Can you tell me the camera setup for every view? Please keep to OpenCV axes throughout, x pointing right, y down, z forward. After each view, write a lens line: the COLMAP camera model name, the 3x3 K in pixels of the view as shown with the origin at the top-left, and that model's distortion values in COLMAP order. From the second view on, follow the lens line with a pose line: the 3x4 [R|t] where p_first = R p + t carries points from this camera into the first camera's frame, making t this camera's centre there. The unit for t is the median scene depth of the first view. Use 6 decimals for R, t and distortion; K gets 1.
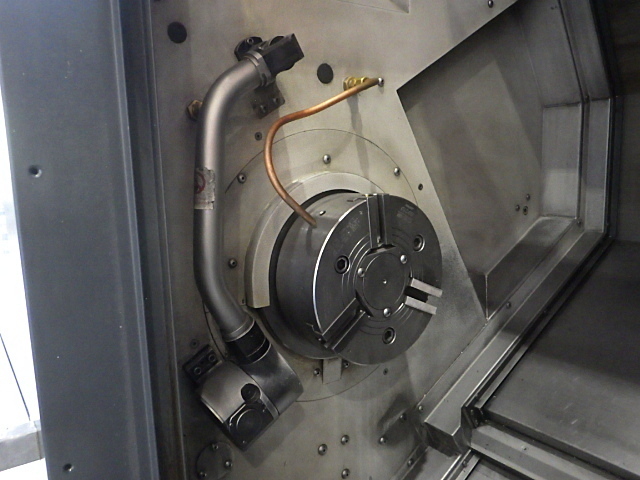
lens RADIAL K [[523.8, 0, 322.5], [0, 523.8, 242.8], [0, 0, 1]] dist [0.000061, 0.003937]
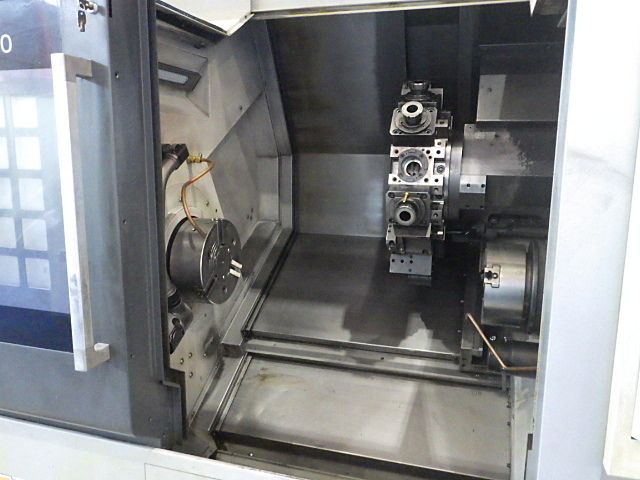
lens RADIAL K [[523.8, 0, 322.5], [0, 523.8, 242.8], [0, 0, 1]] dist [0.000061, 0.003937]
pose [[0.799583, -0.069546, 0.596515, -0.577518], [0.061855, 0.997527, 0.033387, -0.032011], [-0.597362, 0.010201, 0.801907, -0.634058]]
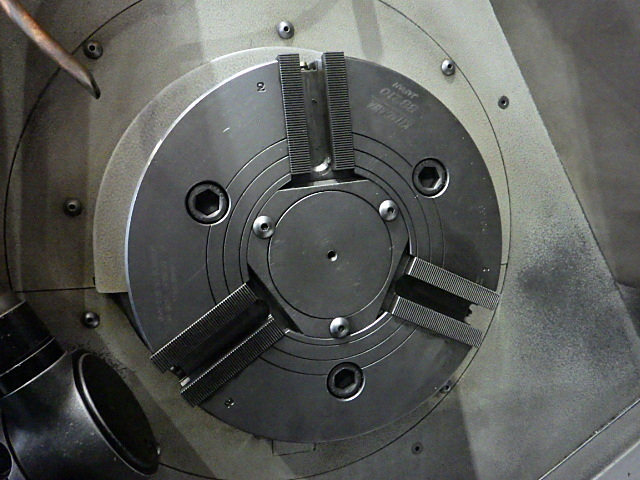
lens RADIAL K [[523.8, 0, 322.5], [0, 523.8, 242.8], [0, 0, 1]] dist [0.000061, 0.003937]
pose [[0.936407, 0.046629, -0.347805, 0.196944], [-0.062332, 0.997473, -0.034091, 0.058965], [0.345337, 0.053602, 0.936947, 0.435801]]
